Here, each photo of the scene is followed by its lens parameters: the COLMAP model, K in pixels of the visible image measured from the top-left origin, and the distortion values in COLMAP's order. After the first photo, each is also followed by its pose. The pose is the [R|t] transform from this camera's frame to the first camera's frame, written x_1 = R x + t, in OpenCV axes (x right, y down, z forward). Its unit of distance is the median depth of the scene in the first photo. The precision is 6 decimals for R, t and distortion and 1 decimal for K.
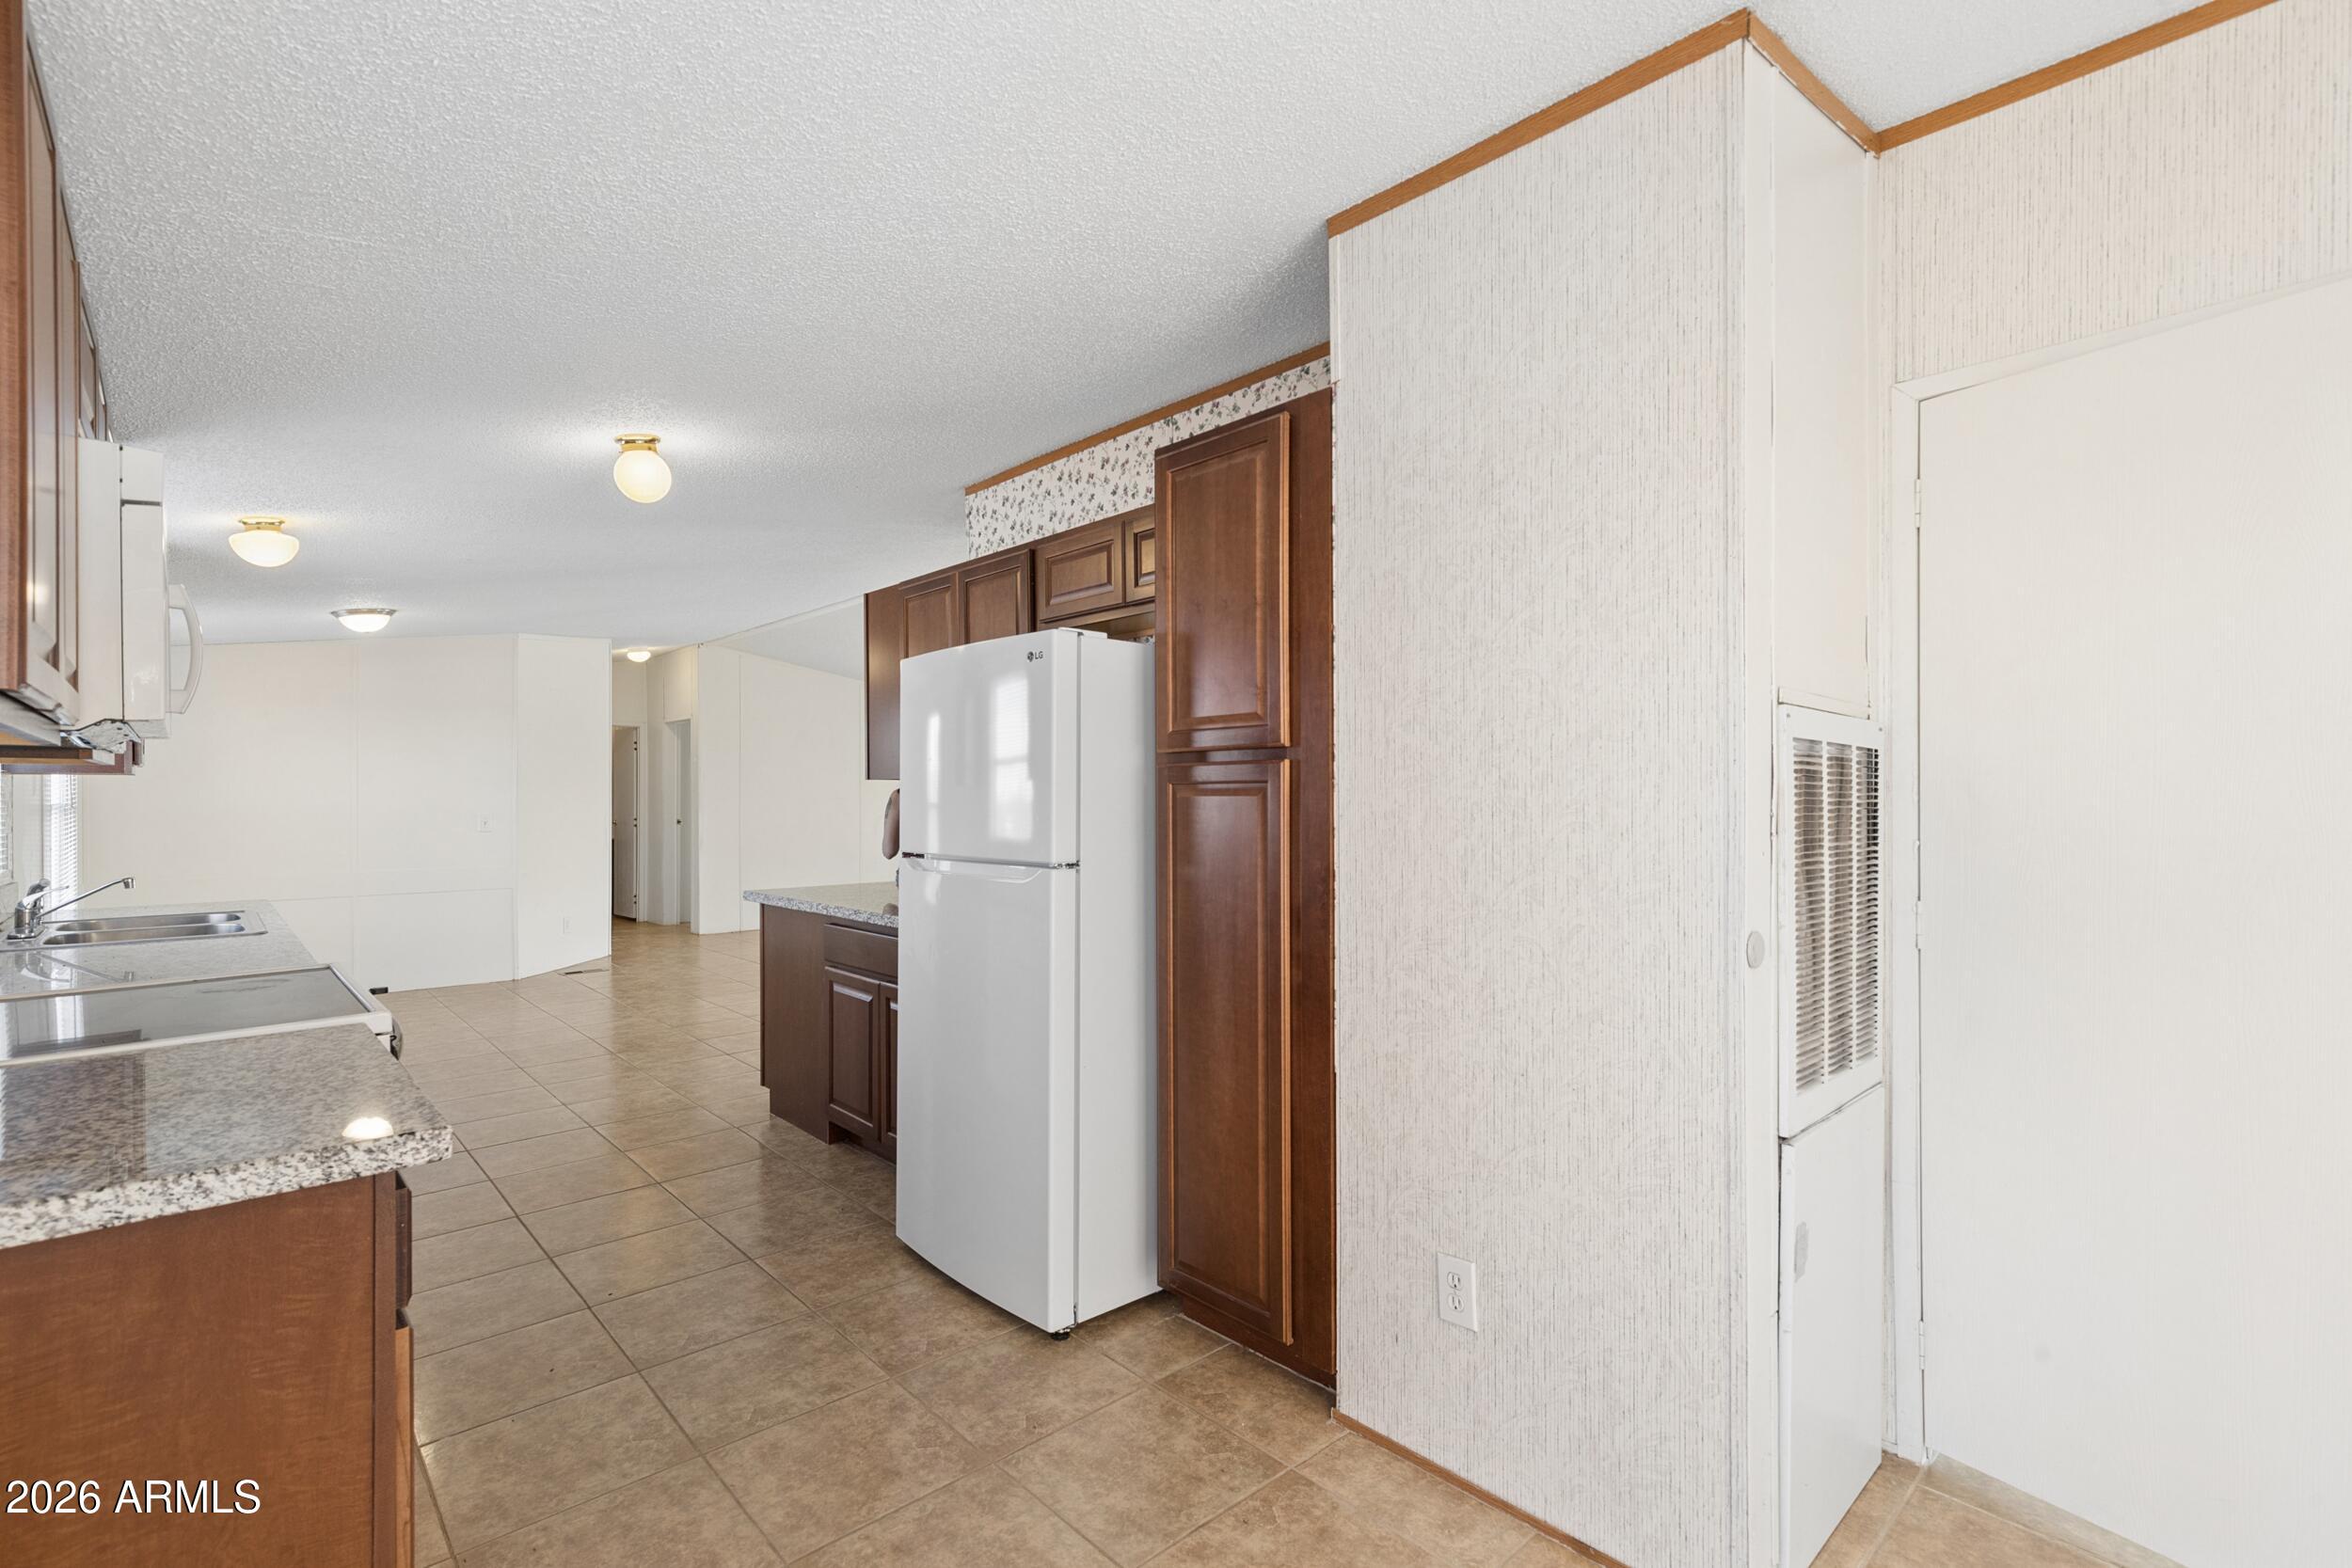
lens RADIAL K [[1063.6, 0, 1178.3], [0, 1063.6, 807.3], [0, 0, 1]] dist [0.010529, -0.000788]
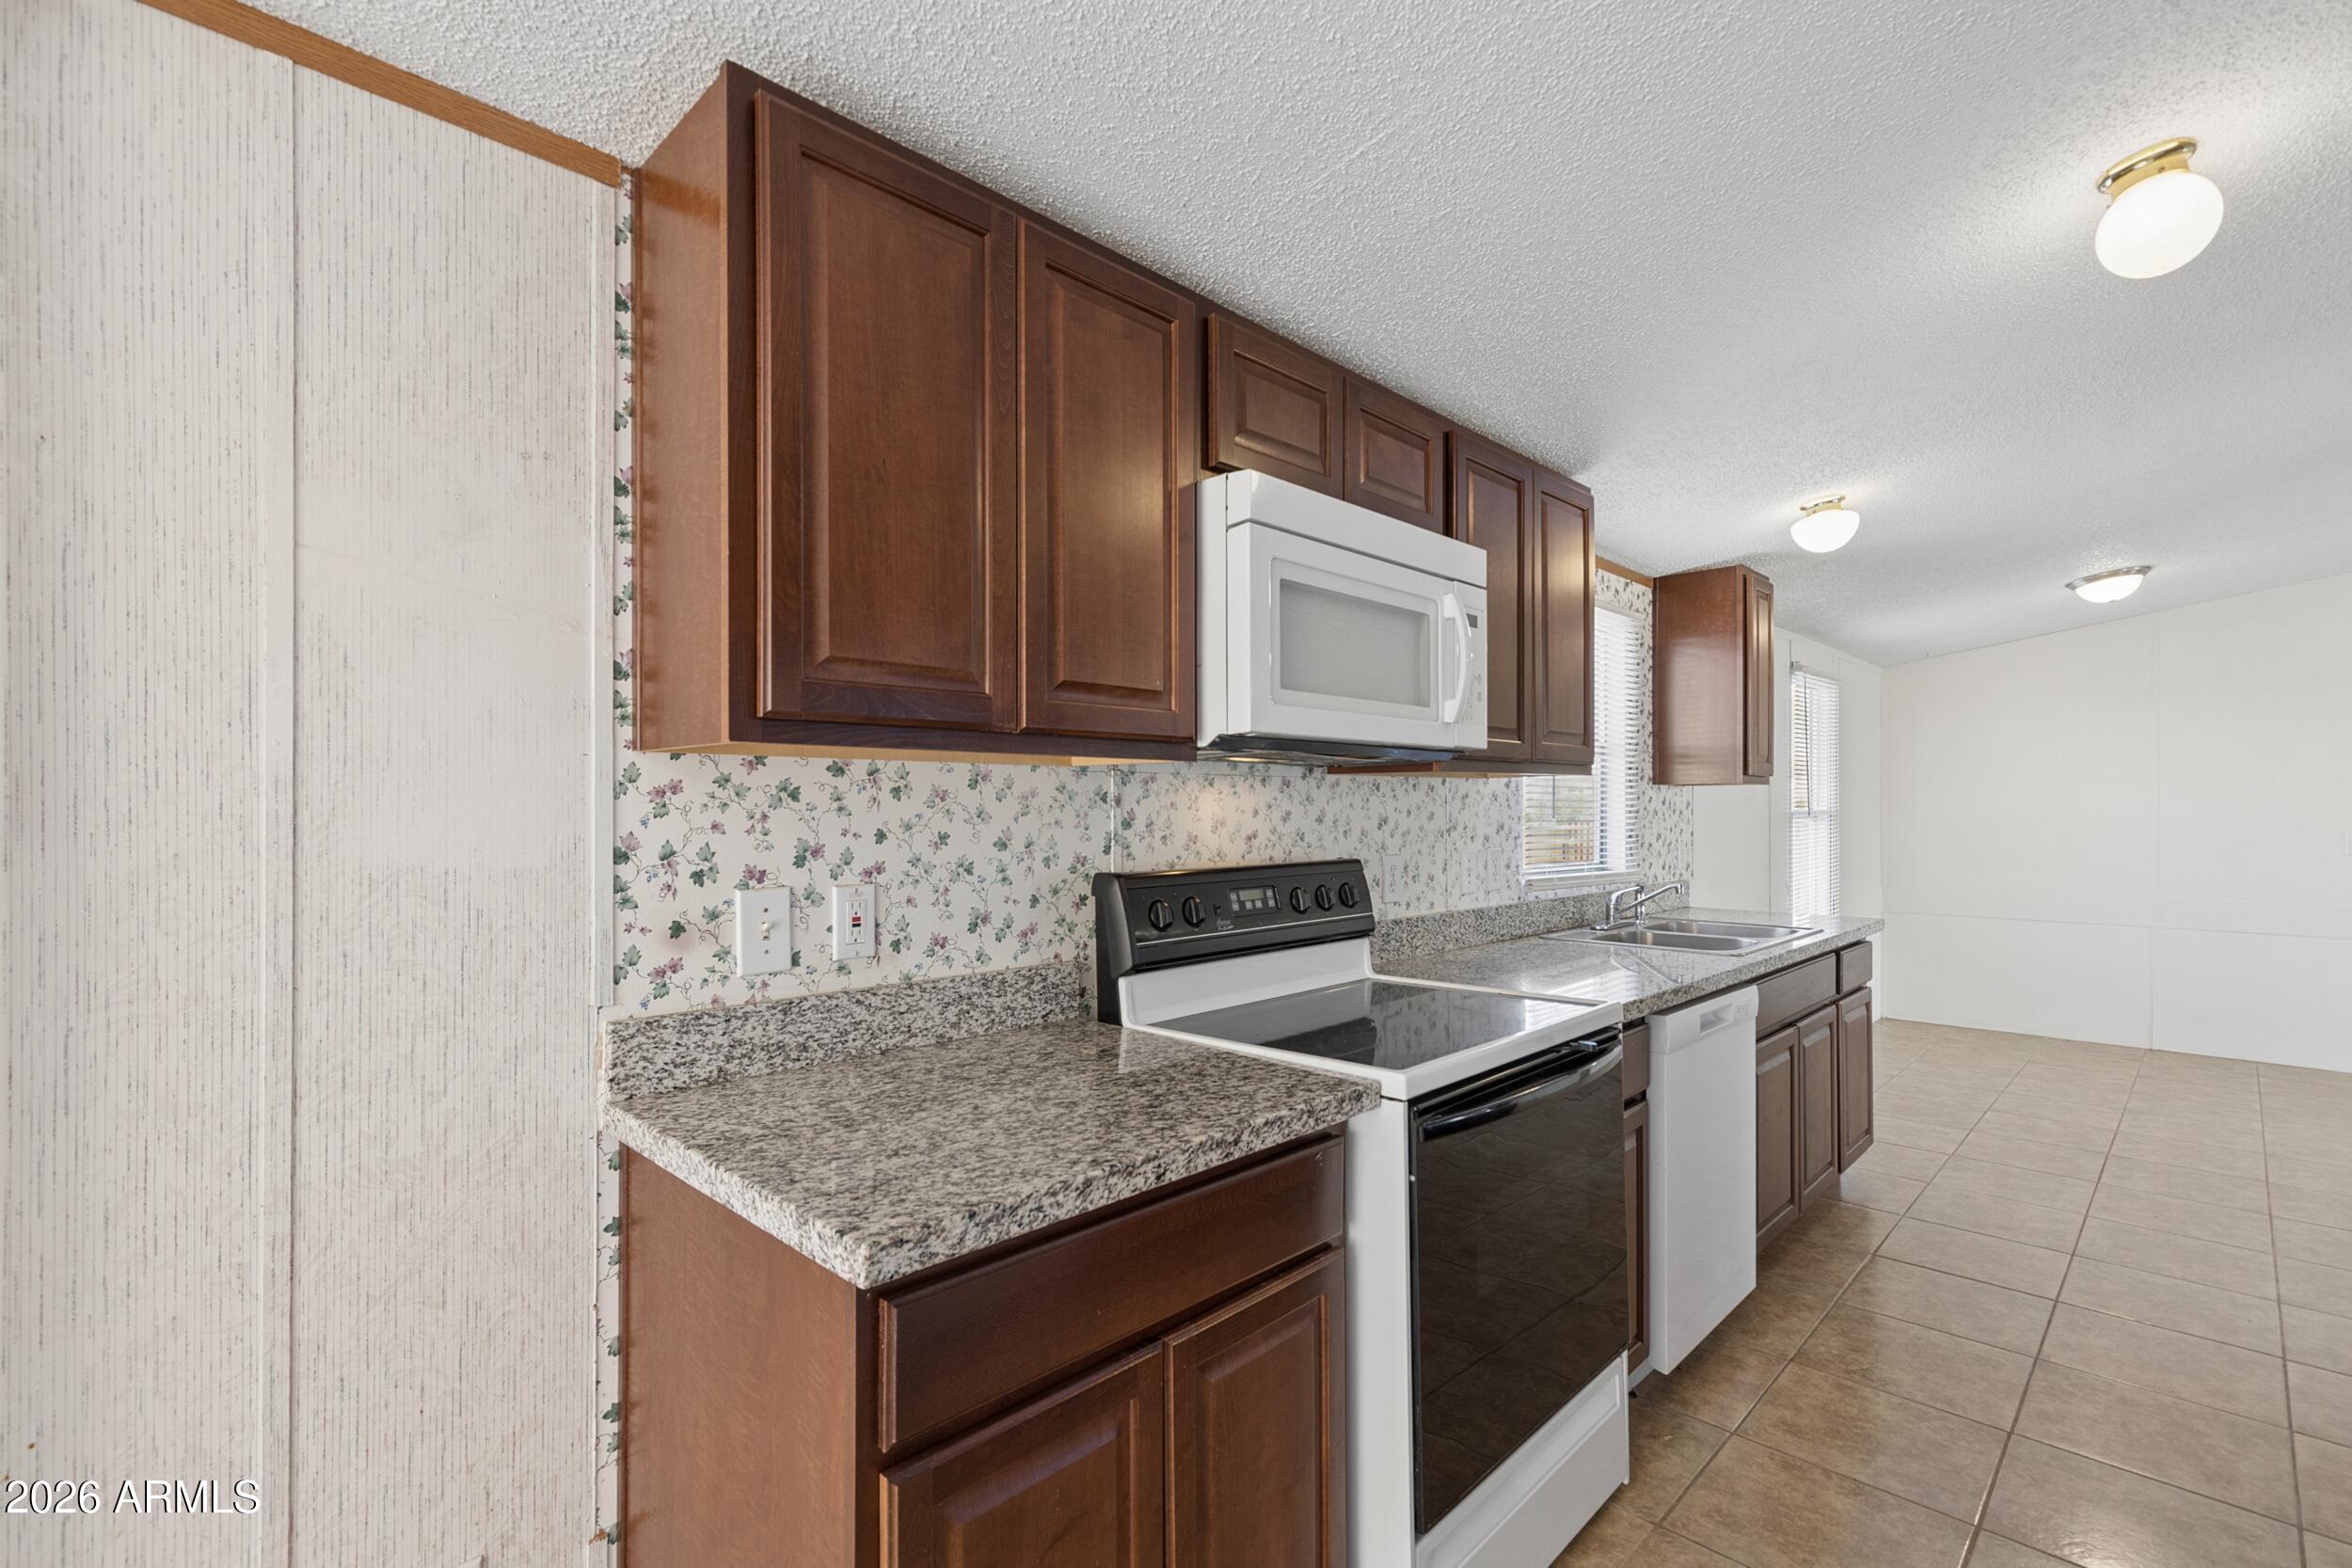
lens RADIAL K [[1063.6, 0, 1178.3], [0, 1063.6, 807.3], [0, 0, 1]] dist [0.010529, -0.000788]
pose [[0.047909, 0.002357, -0.998849, 0.040516], [-0.008729, 0.999960, 0.001940, -0.009165], [0.998814, 0.008626, 0.047928, 0.678793]]
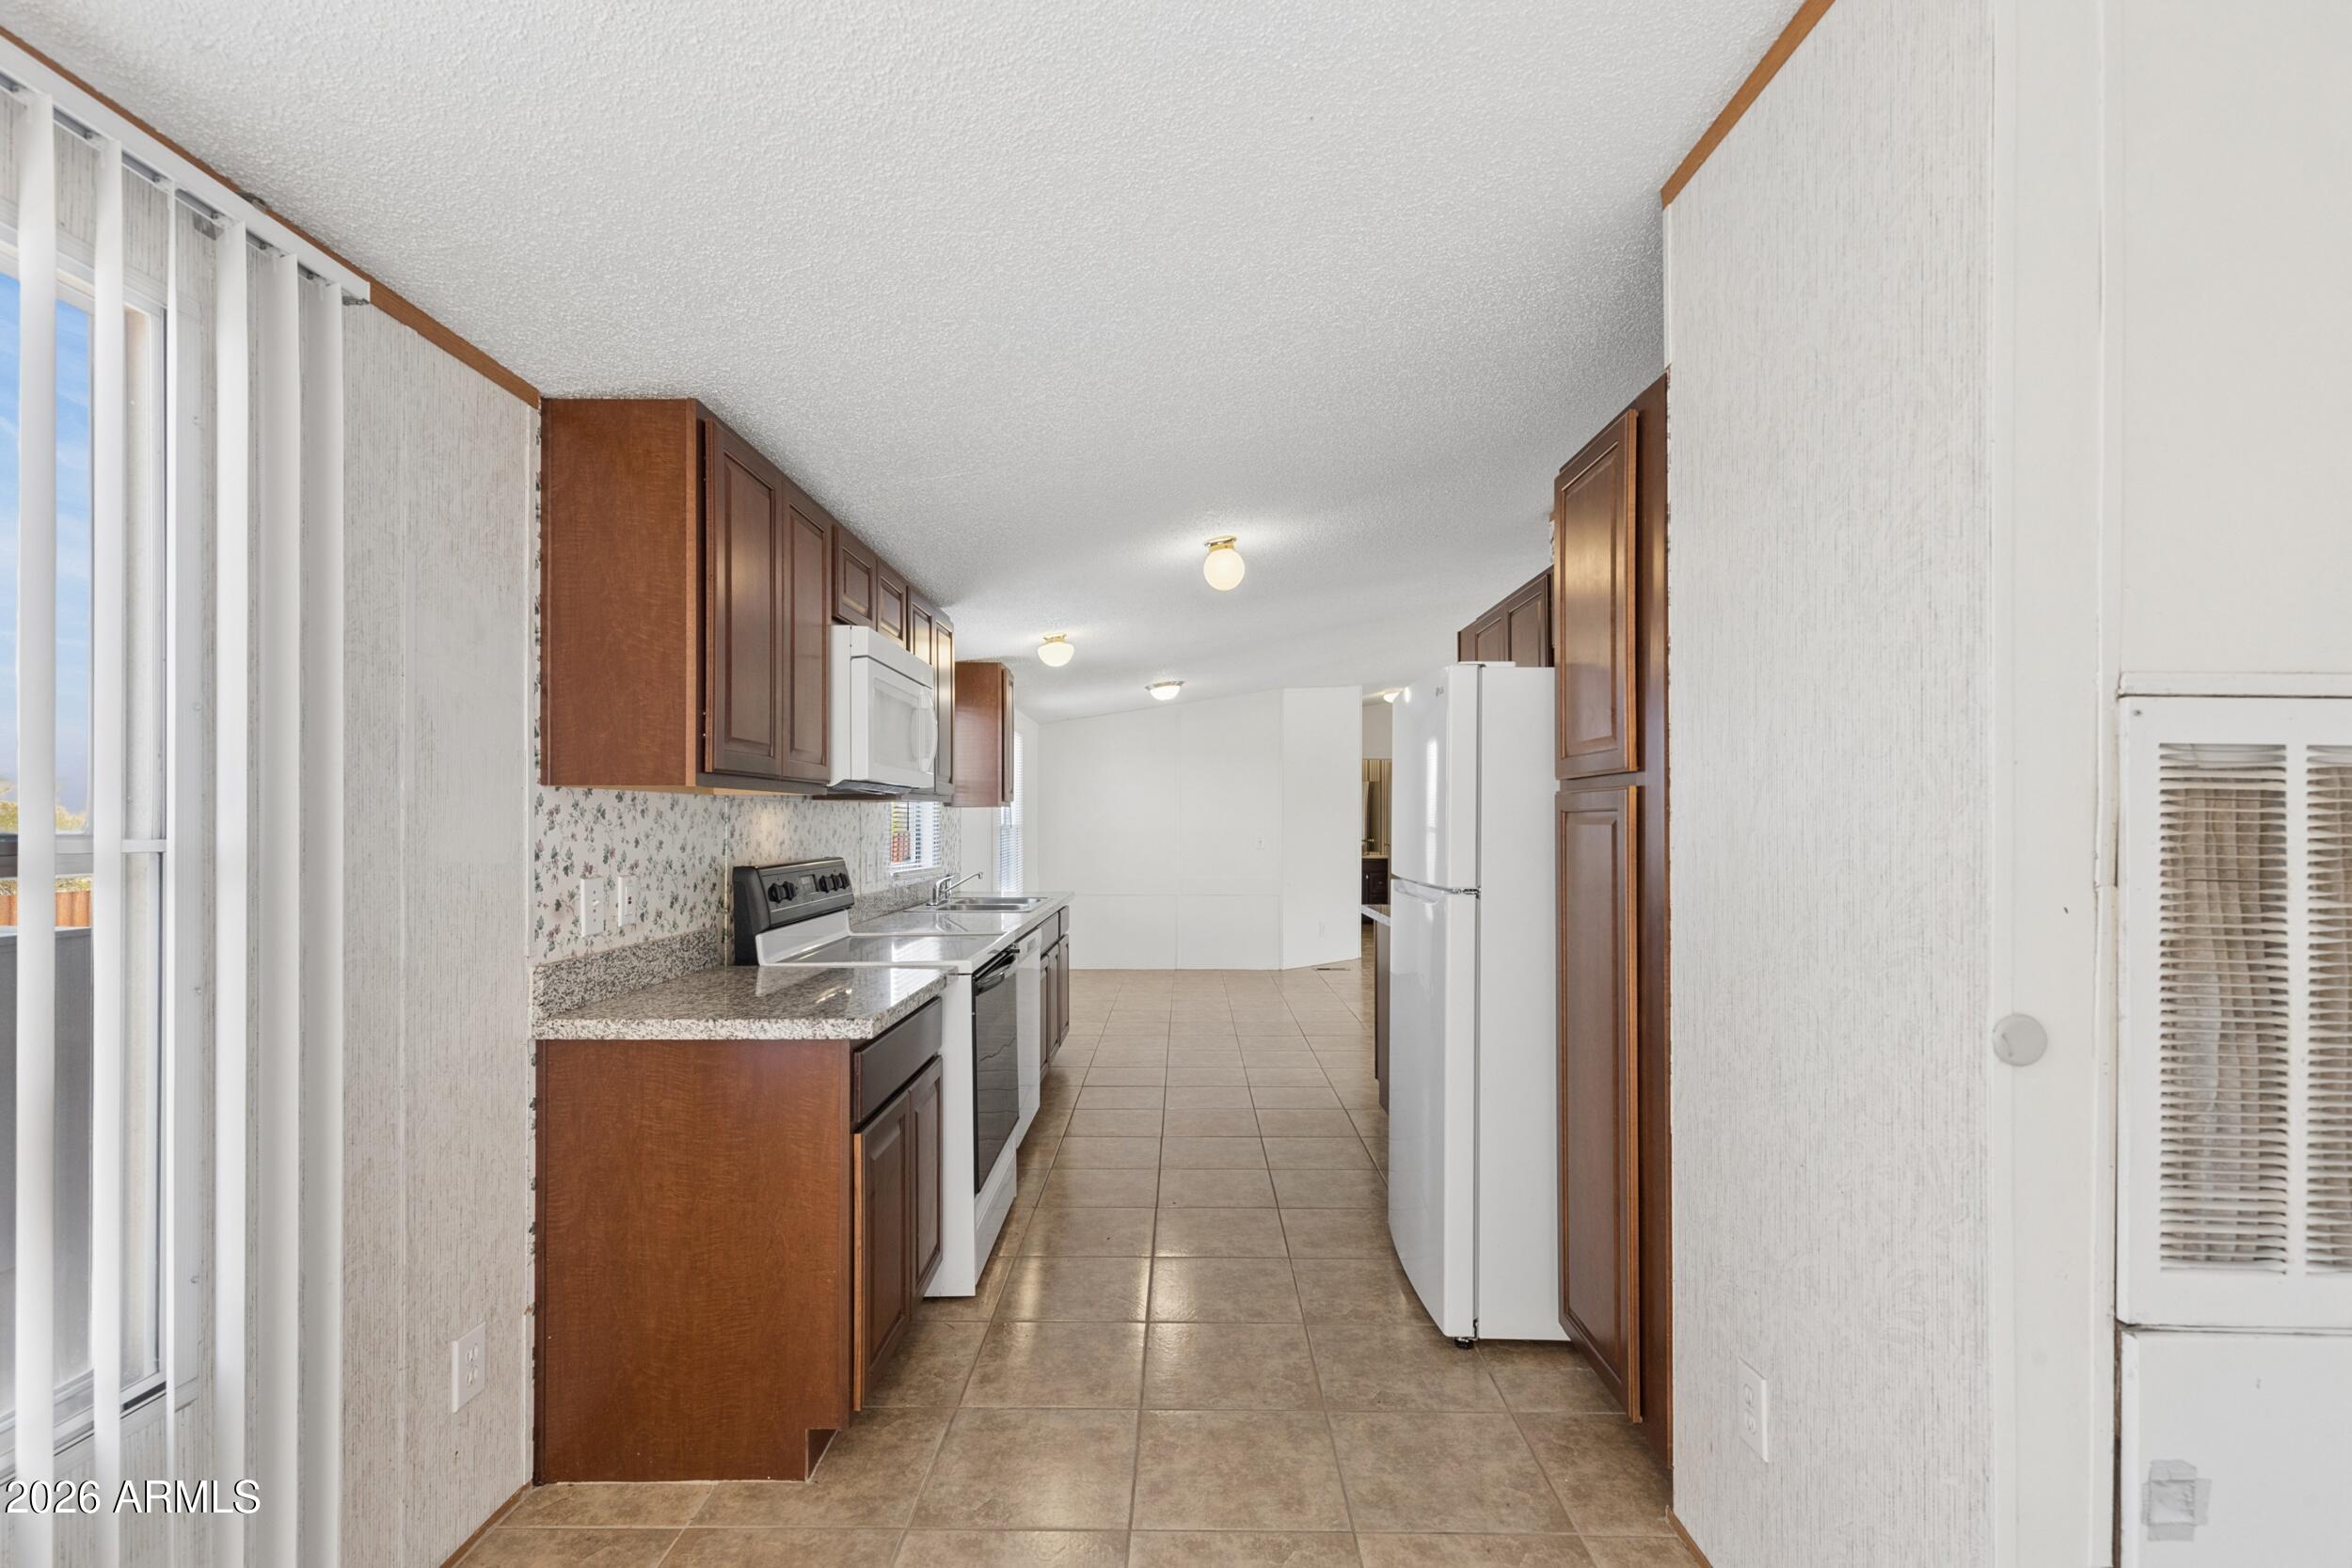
lens RADIAL K [[1070.7, 0, 1171.0], [0, 1070.7, 825.8], [0, 0, 1]] dist [0.005877, -0.000287]
pose [[0.727090, 0.004598, -0.686527, 0.467175], [-0.007894, 0.999967, -0.001663, -0.005258], [0.686497, 0.006628, 0.727103, 0.051750]]
